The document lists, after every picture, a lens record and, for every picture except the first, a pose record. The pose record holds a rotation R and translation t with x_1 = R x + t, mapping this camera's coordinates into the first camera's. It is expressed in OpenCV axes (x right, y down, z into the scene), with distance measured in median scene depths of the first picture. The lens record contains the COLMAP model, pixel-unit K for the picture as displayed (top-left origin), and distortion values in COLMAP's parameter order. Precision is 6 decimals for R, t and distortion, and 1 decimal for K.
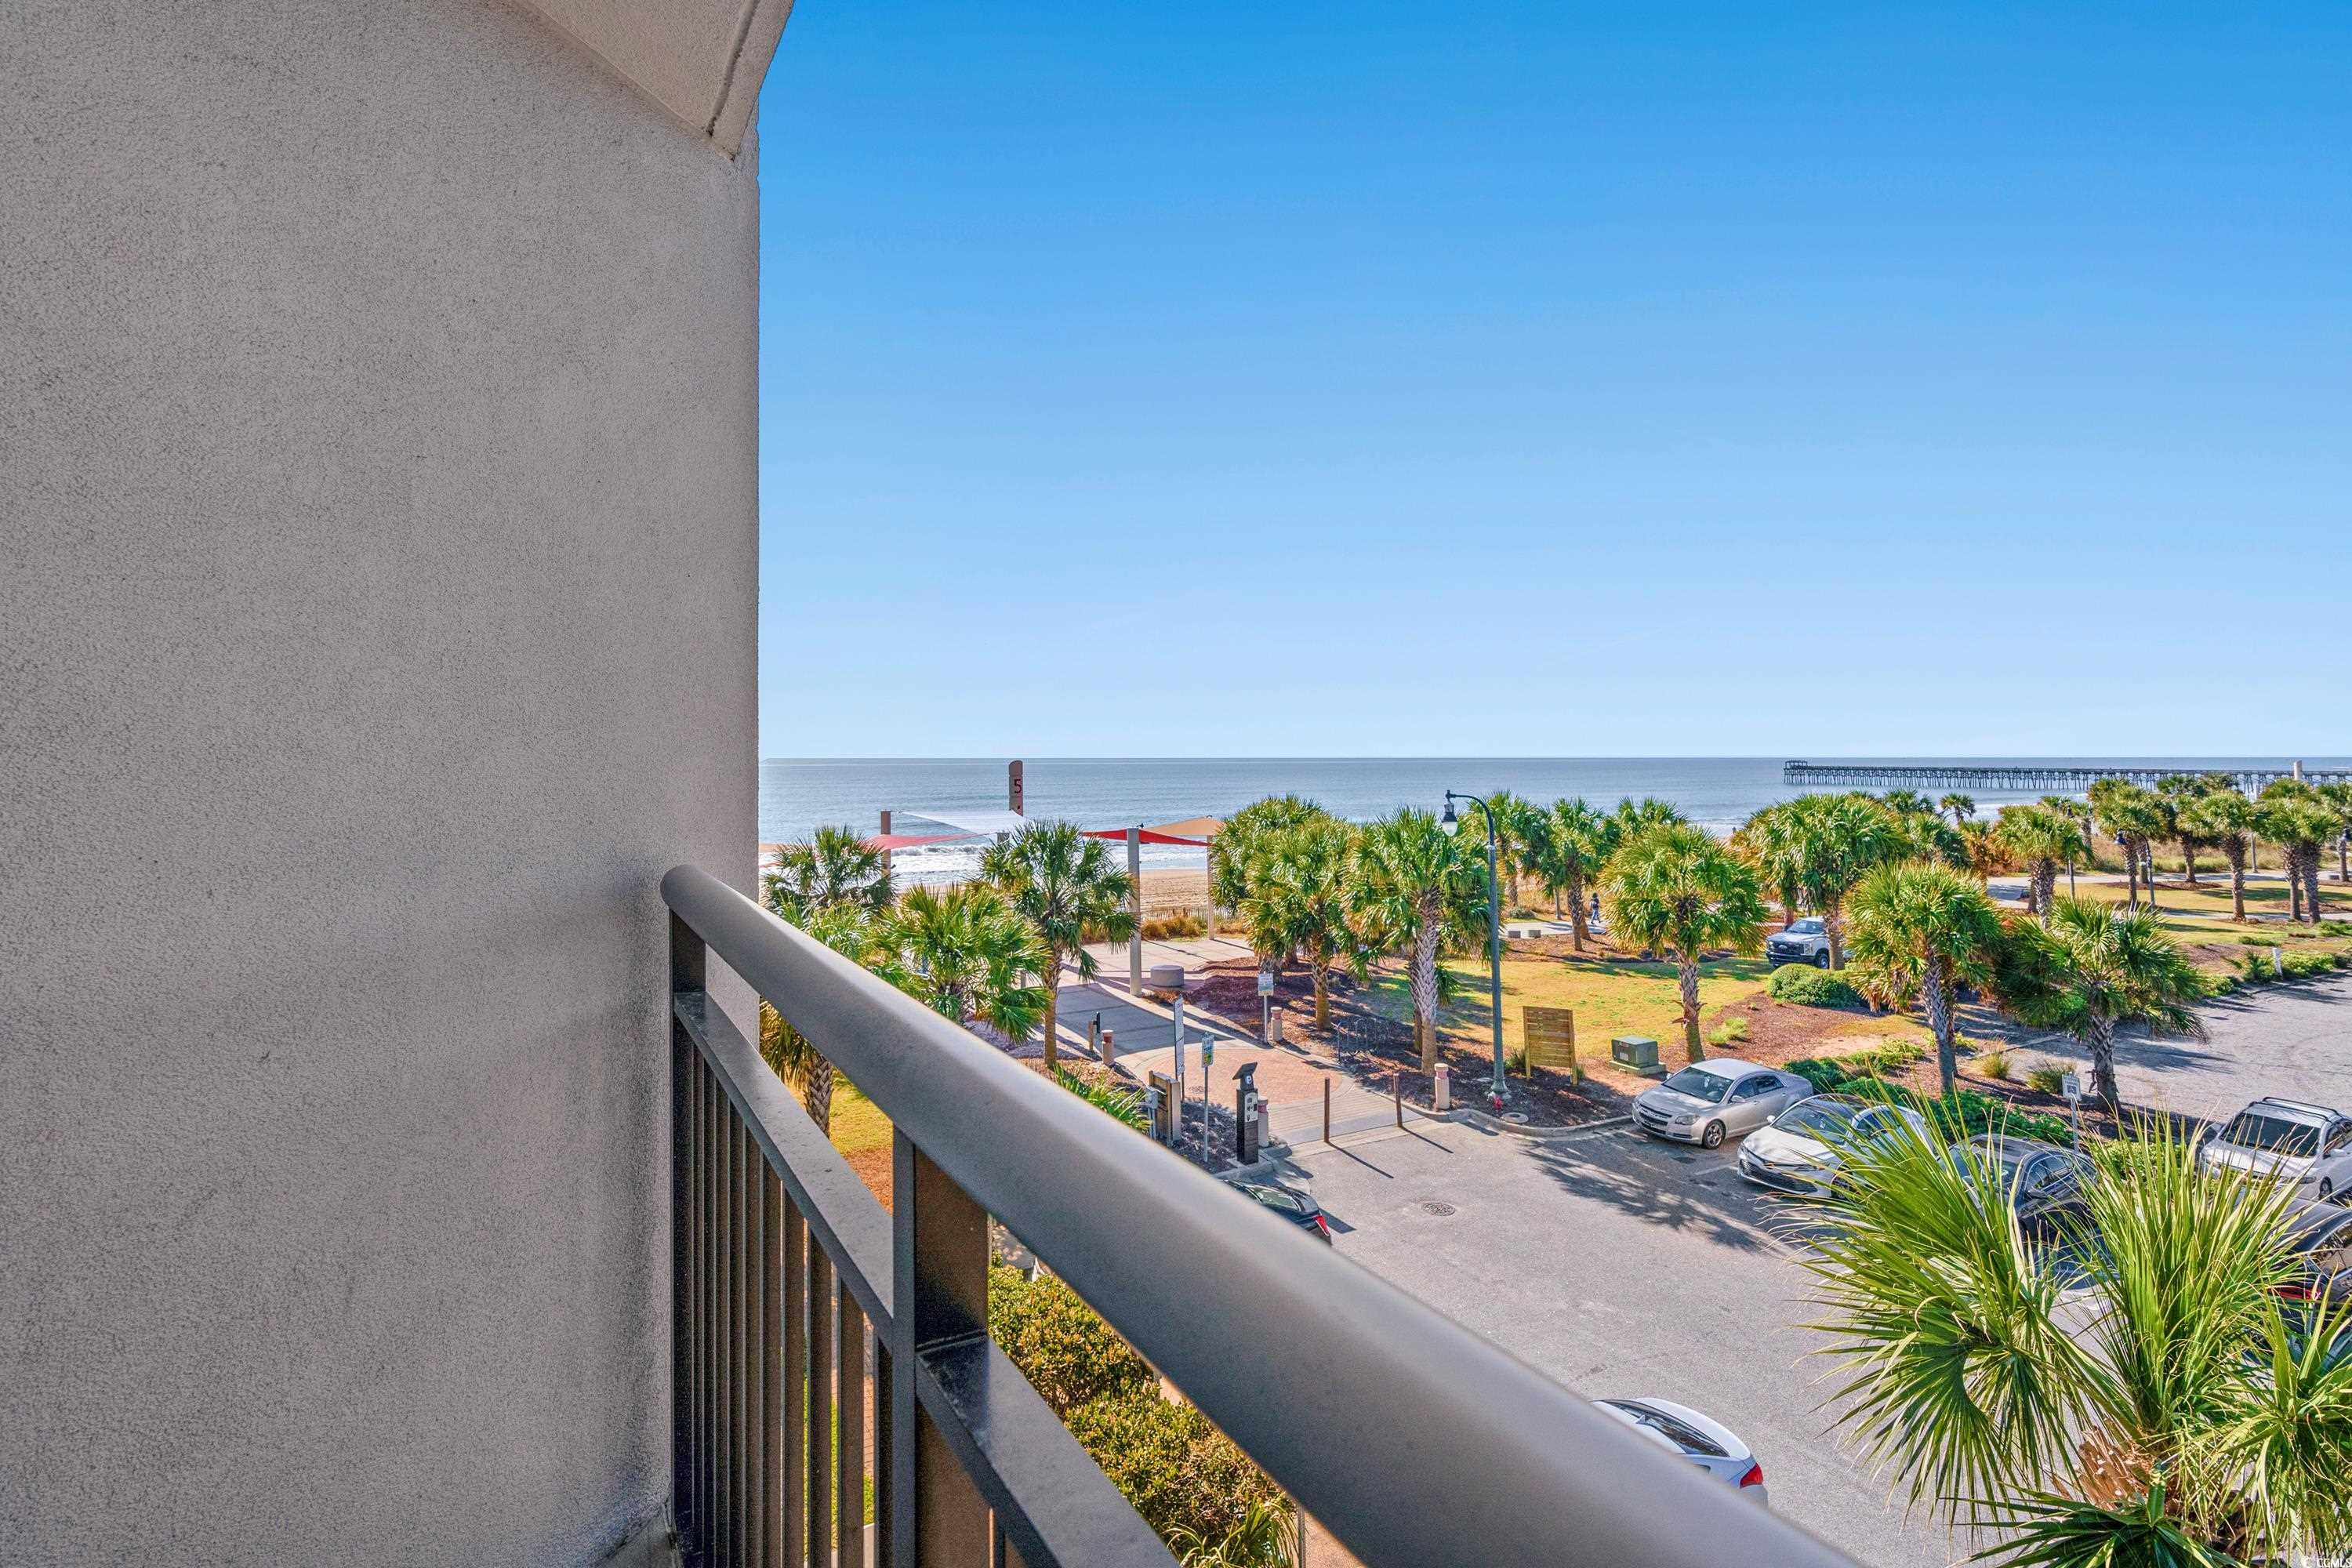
lens RADIAL K [[1099.1, 0, 1172.3], [0, 1099.1, 750.0], [0, 0, 1]] dist [-0.050232, 0.000282]
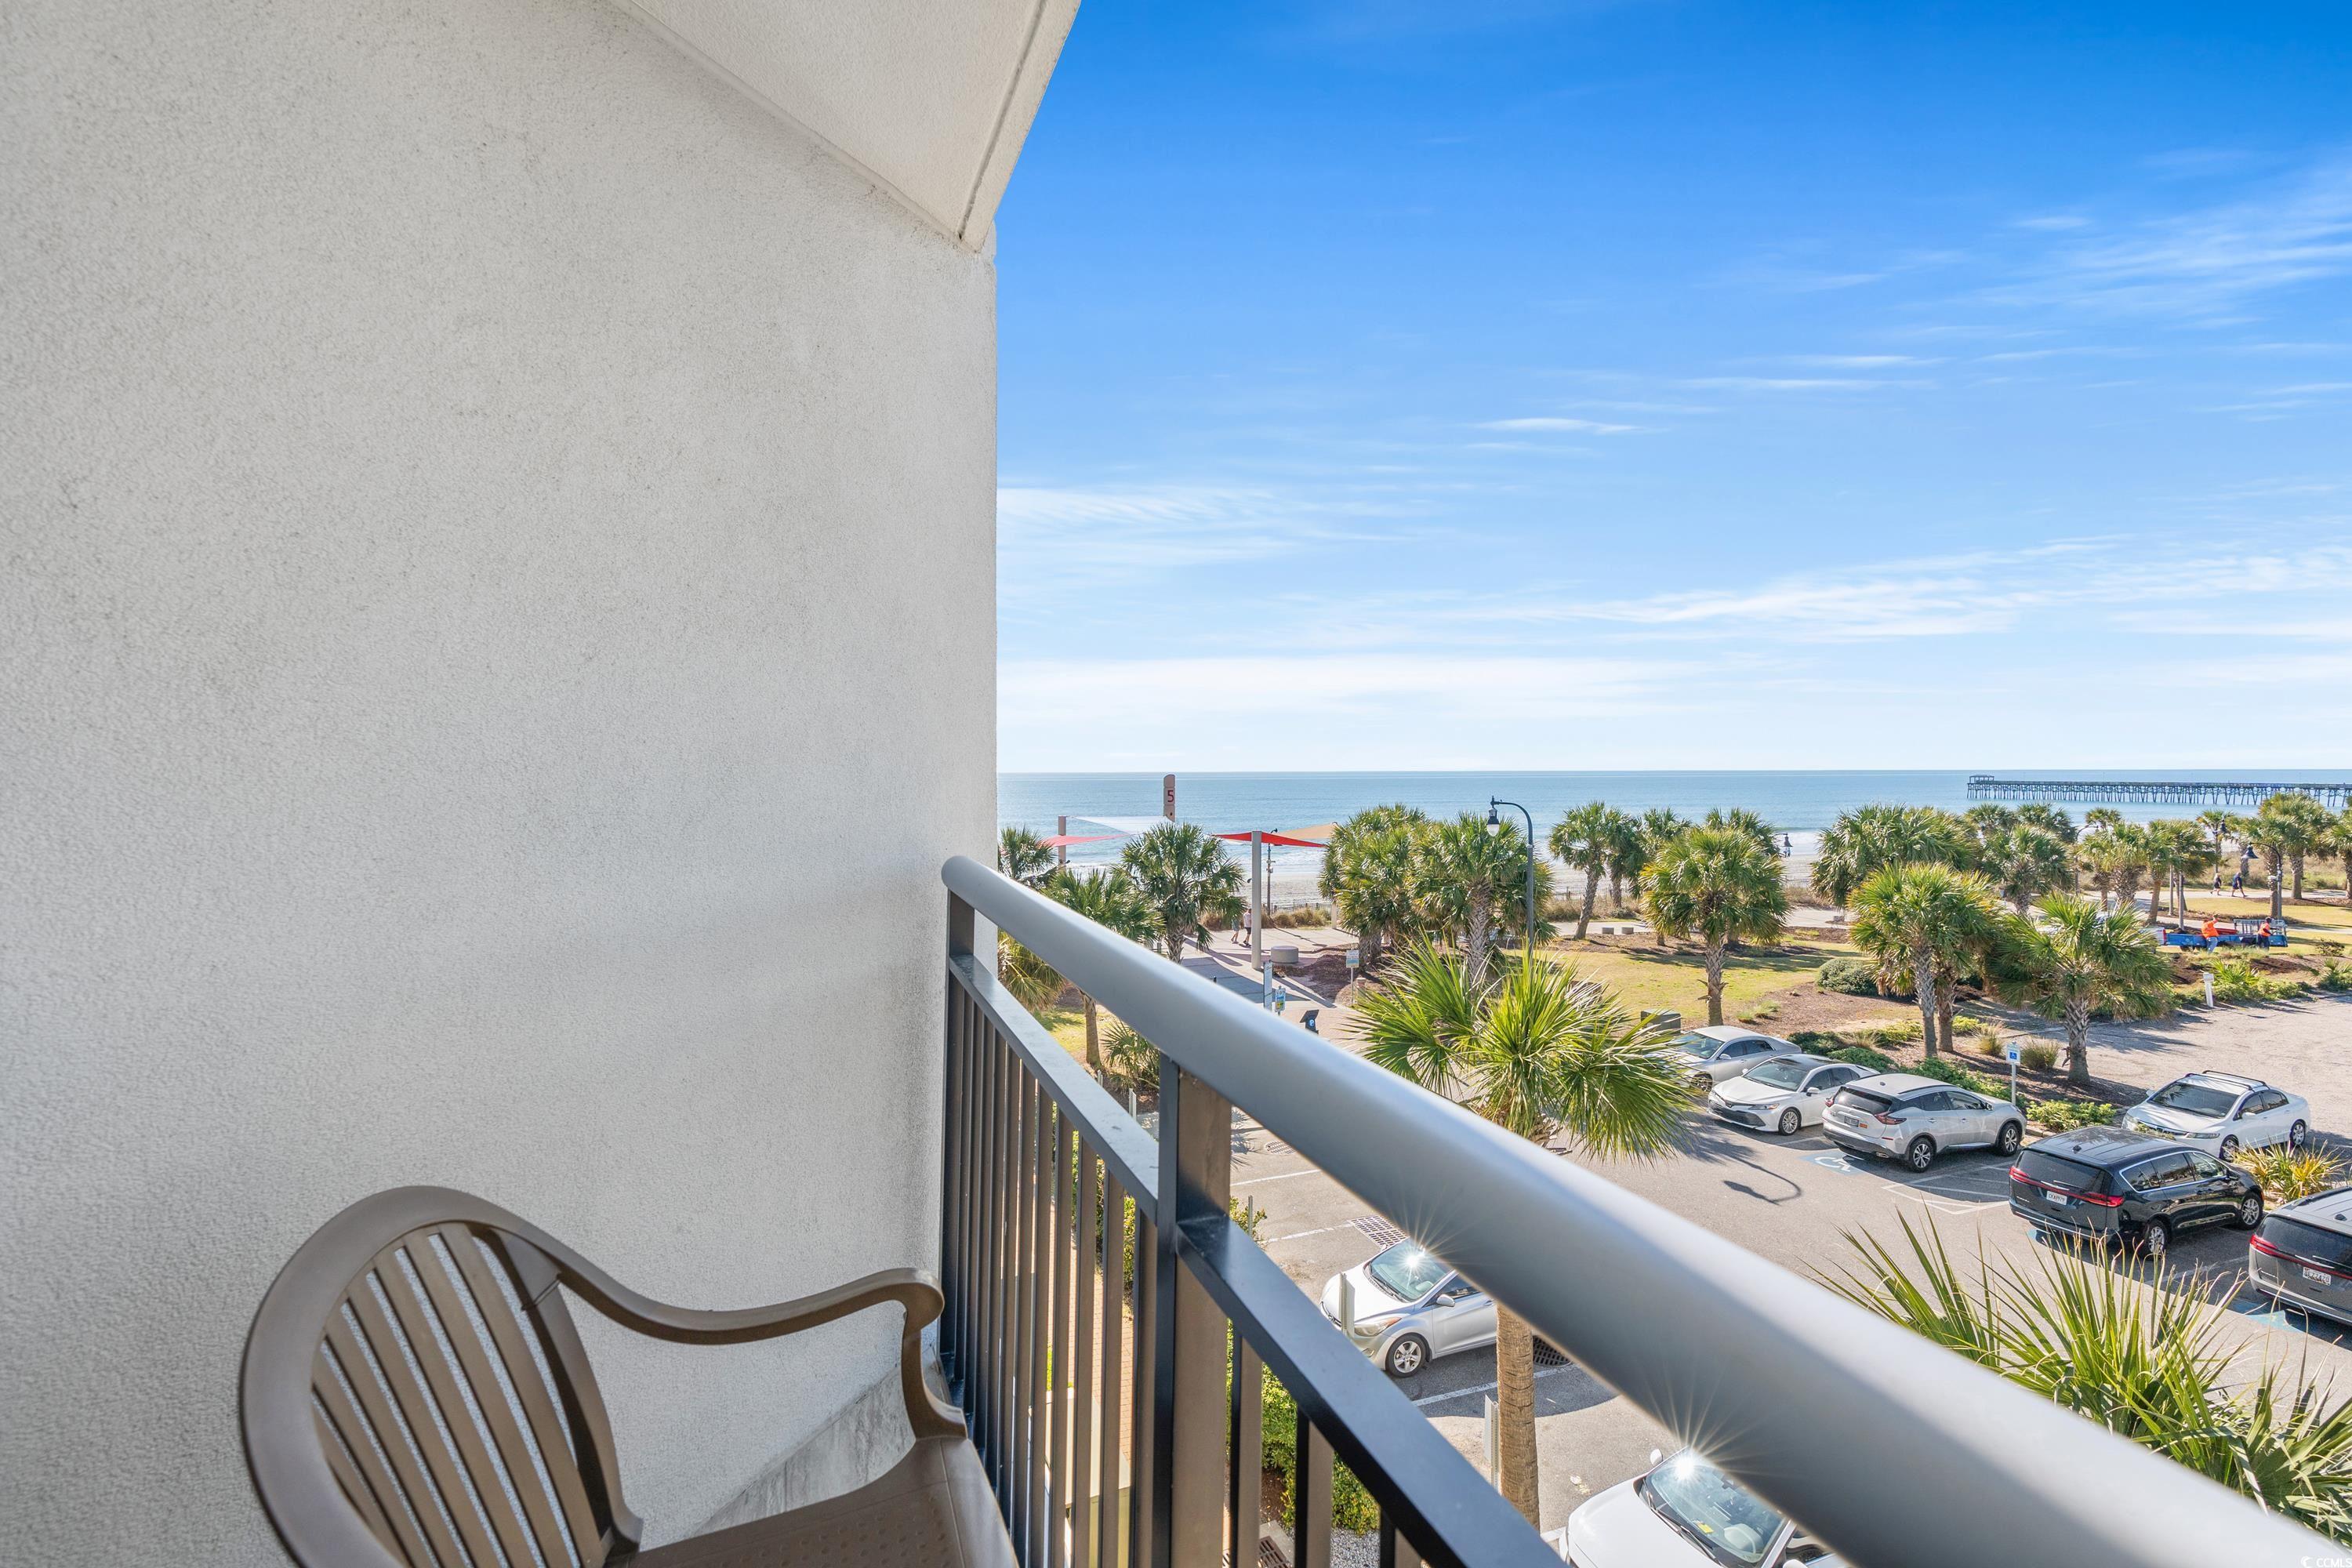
lens RADIAL K [[1106.2, 0, 1176.0], [0, 1106.2, 784.0], [0, 0, 1]] dist [-0.067466, -0.000245]
pose [[0.981037, -0.000341, -0.193821, 0.129466], [0.003429, 0.999872, 0.015597, 0.000443], [0.193791, -0.015965, 0.980913, -0.233057]]
